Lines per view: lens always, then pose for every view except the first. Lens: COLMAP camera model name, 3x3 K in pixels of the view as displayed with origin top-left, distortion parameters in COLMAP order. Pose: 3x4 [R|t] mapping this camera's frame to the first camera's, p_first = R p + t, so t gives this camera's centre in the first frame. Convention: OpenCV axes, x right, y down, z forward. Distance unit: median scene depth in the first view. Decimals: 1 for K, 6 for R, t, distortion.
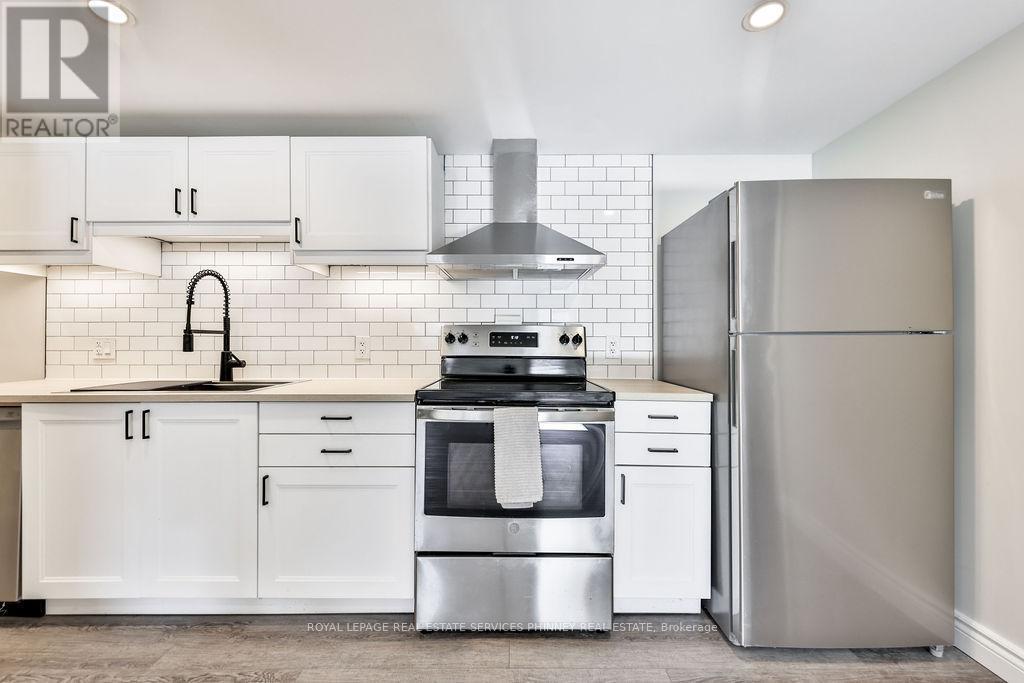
lens RADIAL K [[408.9, 0, 512.0], [0, 408.9, 341.5], [0, 0, 1]] dist [-0.000463, -0.000503]
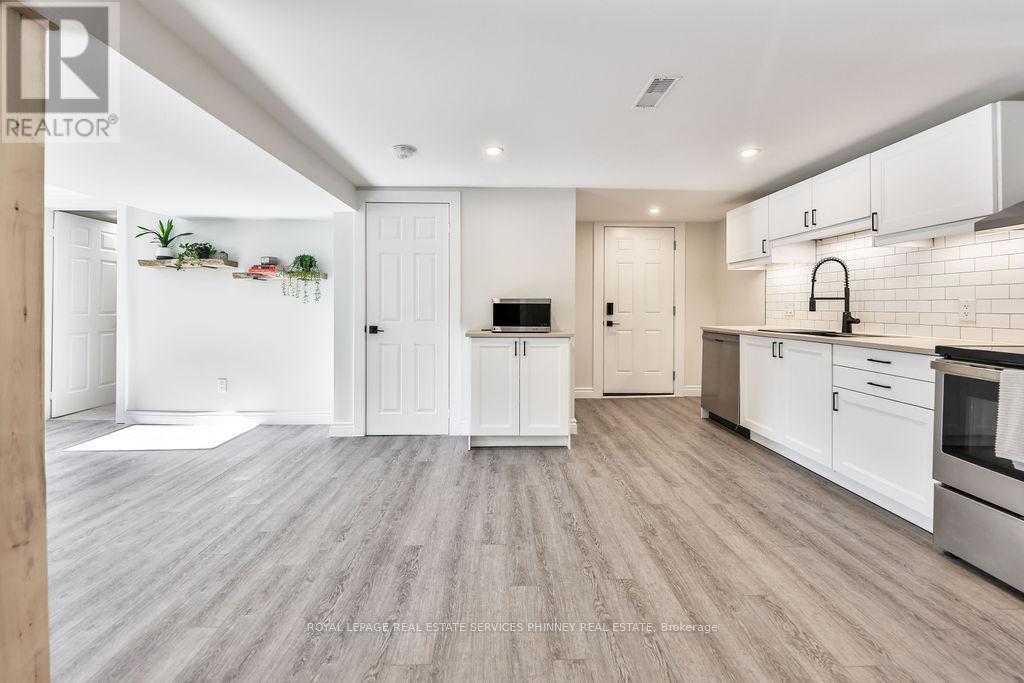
lens RADIAL K [[404.8, 0, 502.5], [0, 404.8, 307.6], [0, 0, 1]] dist [0.015243, -0.007928]
pose [[0.006485, 0.003682, -0.999972, 0.797525], [0.003324, 0.999988, 0.003704, 0.000467], [0.999973, -0.003348, 0.006473, -0.226872]]
